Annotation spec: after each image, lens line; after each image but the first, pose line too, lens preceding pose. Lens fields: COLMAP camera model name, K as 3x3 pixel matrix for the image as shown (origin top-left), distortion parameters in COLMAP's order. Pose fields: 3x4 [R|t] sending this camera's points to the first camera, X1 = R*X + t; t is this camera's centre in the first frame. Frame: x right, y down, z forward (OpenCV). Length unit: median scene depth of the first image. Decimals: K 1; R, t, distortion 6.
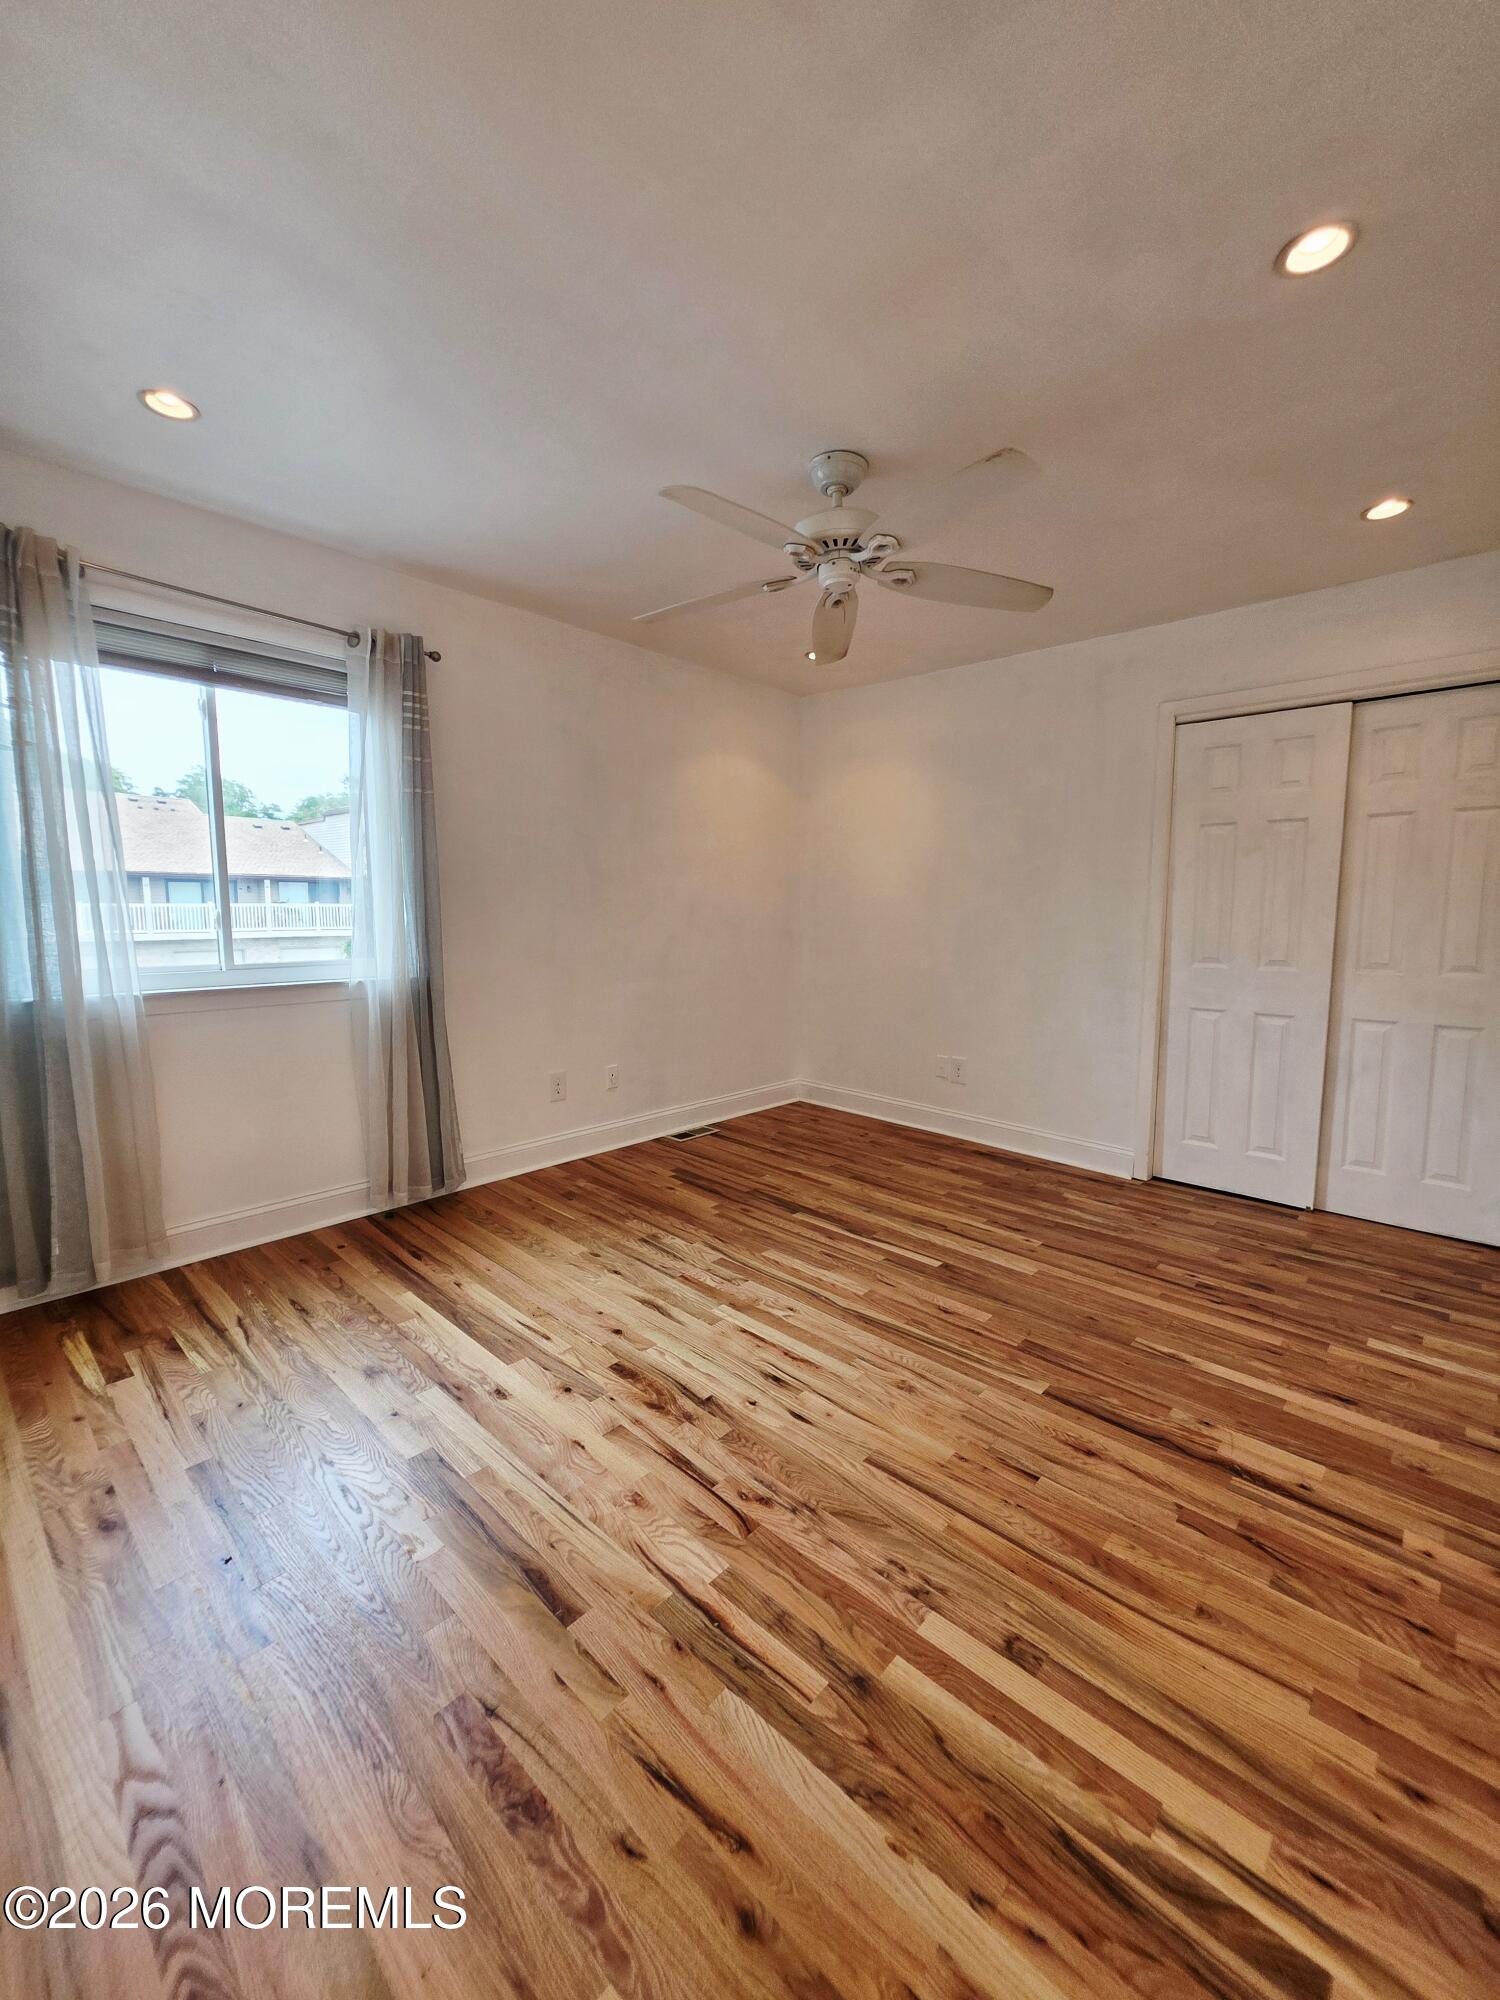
lens RADIAL K [[800.7, 0, 752.0], [0, 800.7, 993.0], [0, 0, 1]] dist [-0.002486, 0.002141]
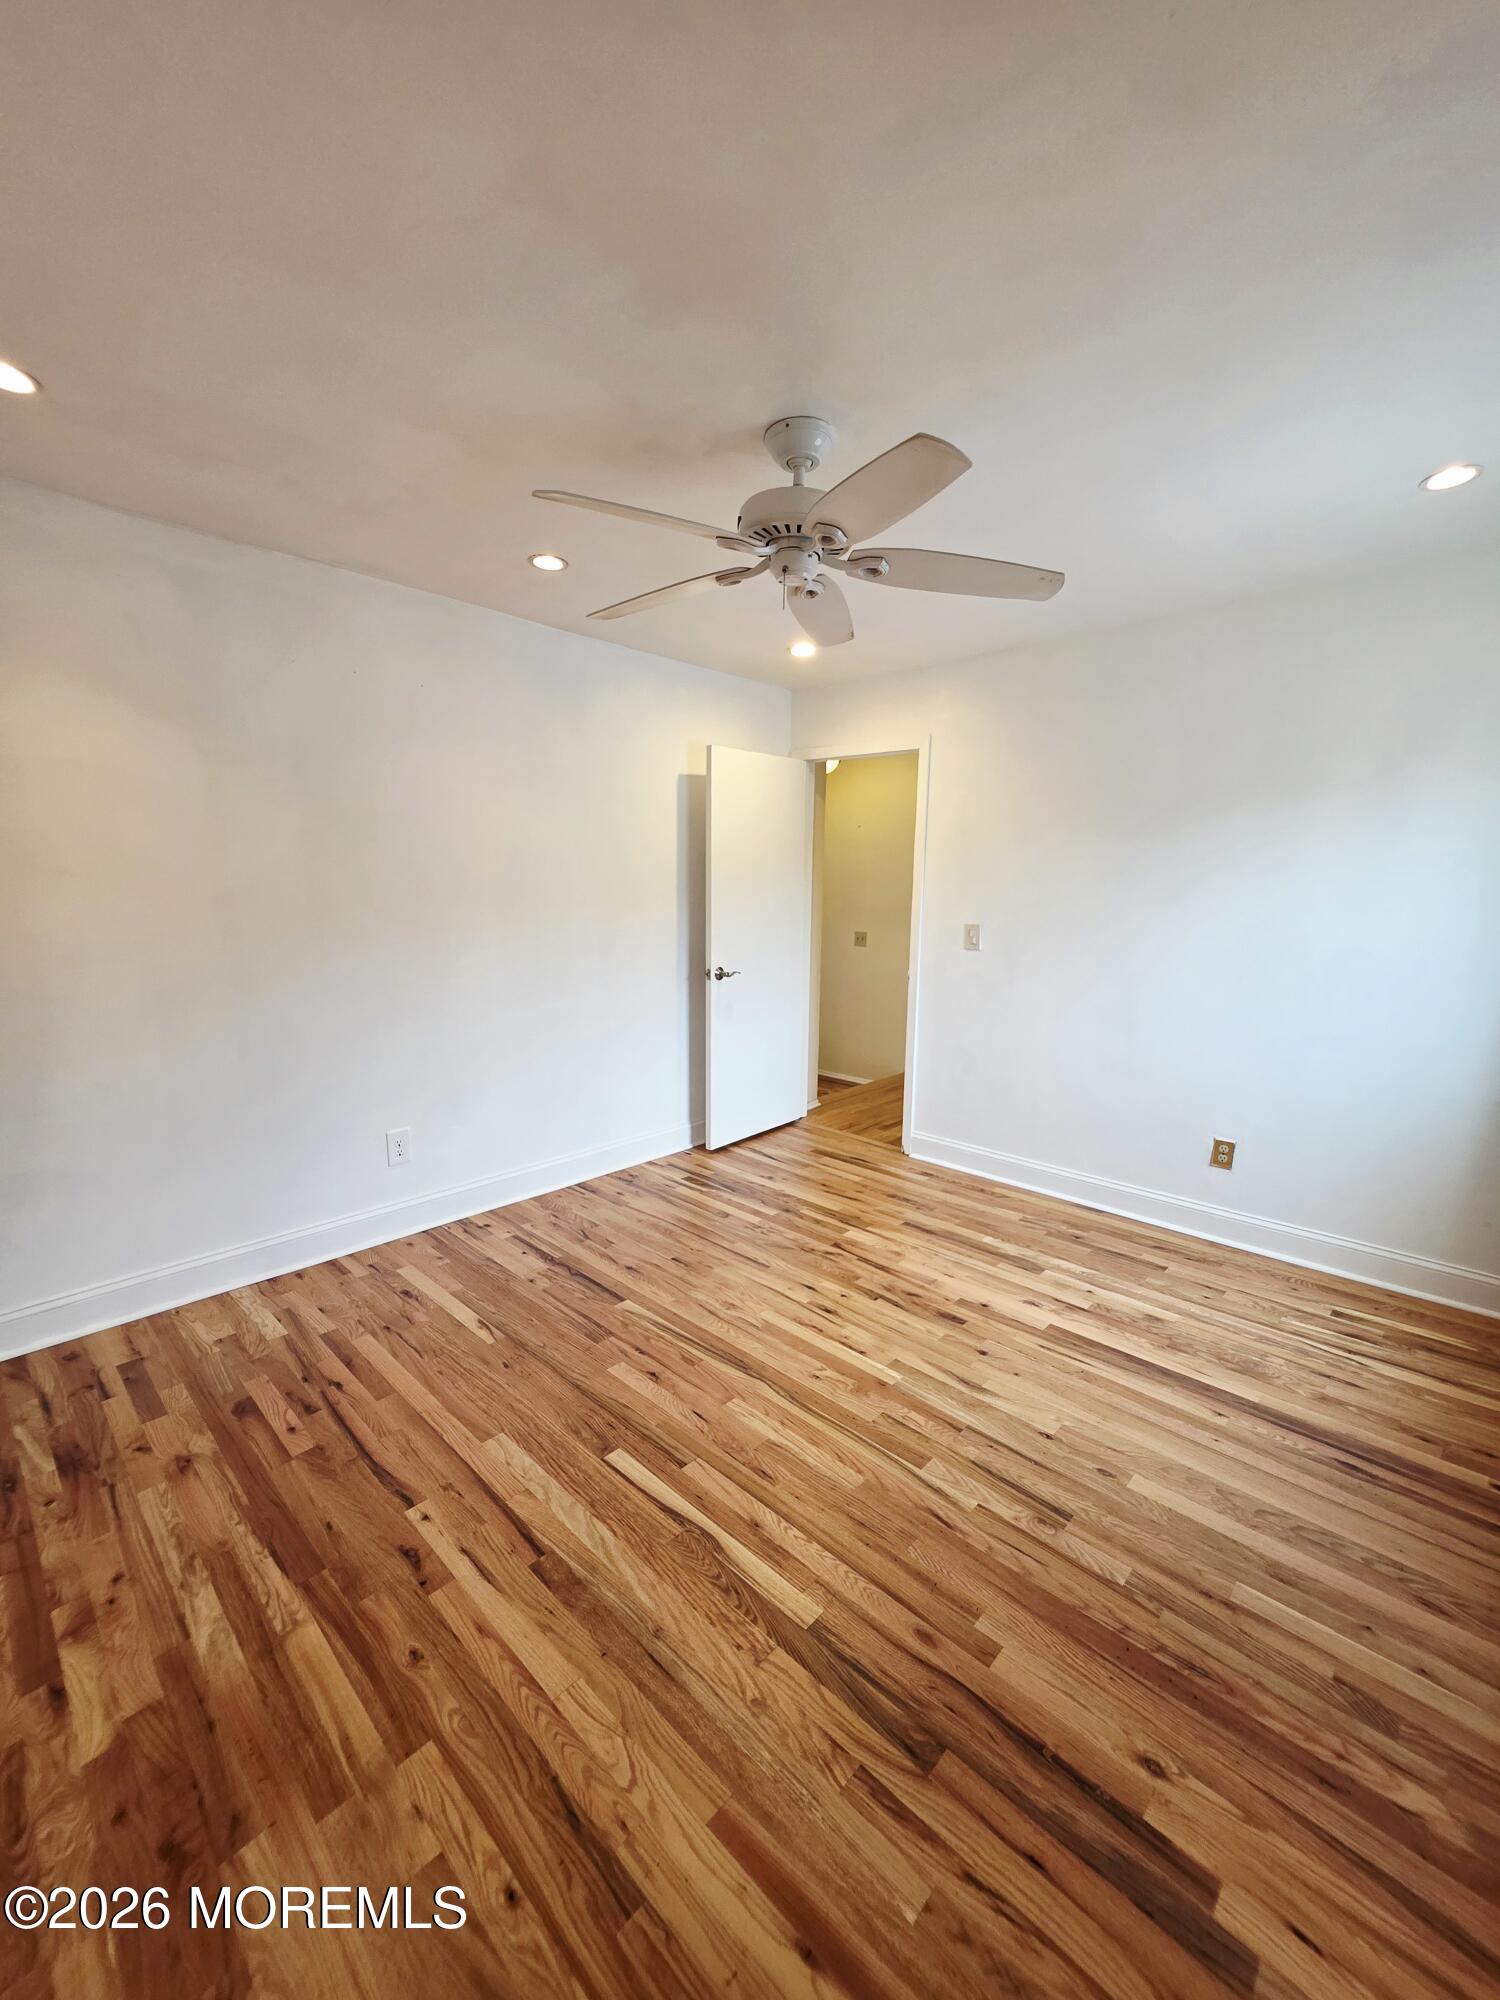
lens RADIAL K [[800.7, 0, 751.0], [0, 800.7, 999.6], [0, 0, 1]] dist [-0.002486, 0.002141]
pose [[-0.999670, -0.021375, 0.014280, 0.138259], [-0.017027, 0.966764, 0.255101, -0.302652], [-0.019258, 0.254774, -0.966809, 2.012697]]
